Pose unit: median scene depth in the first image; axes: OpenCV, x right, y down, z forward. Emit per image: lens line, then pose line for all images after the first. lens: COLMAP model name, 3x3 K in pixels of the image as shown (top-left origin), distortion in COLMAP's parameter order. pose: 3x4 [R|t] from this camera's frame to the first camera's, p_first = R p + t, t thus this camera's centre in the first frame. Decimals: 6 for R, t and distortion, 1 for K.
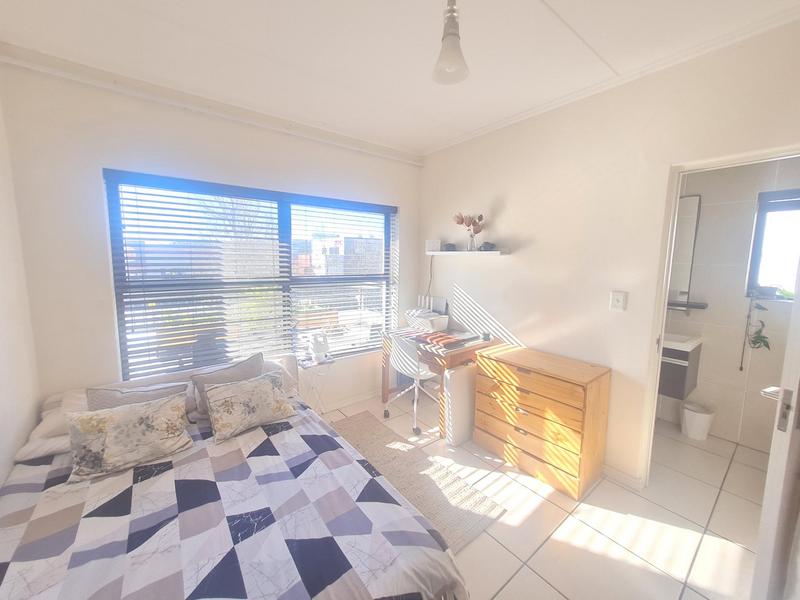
lens RADIAL K [[311.6, 0, 394.4], [0, 311.6, 293.1], [0, 0, 1]] dist [-0.000630, -0.000021]
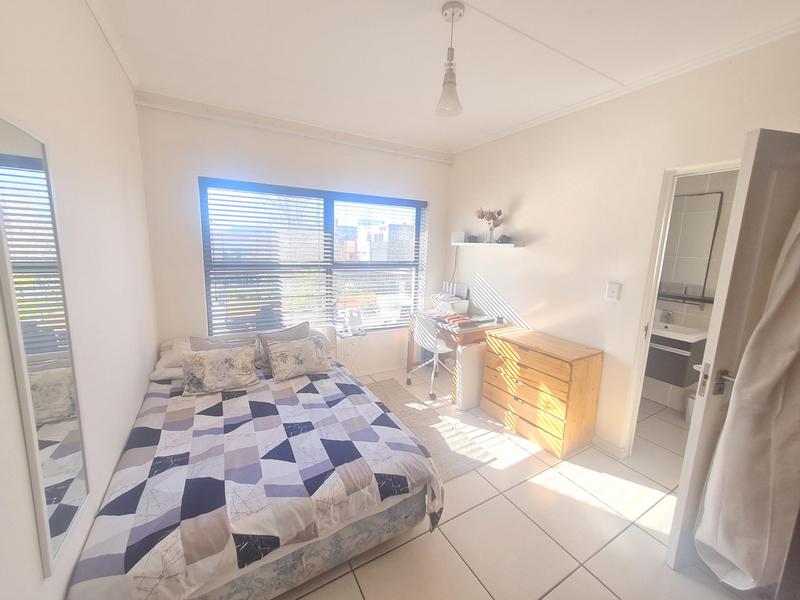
lens RADIAL K [[311.6, 0, 394.4], [0, 311.6, 293.1], [0, 0, 1]] dist [-0.000630, -0.000021]
pose [[0.989935, 0.041025, -0.135445, 0.091954], [-0.035428, 0.998426, 0.043482, 0.010083], [0.137016, -0.038246, 0.989830, -0.212137]]
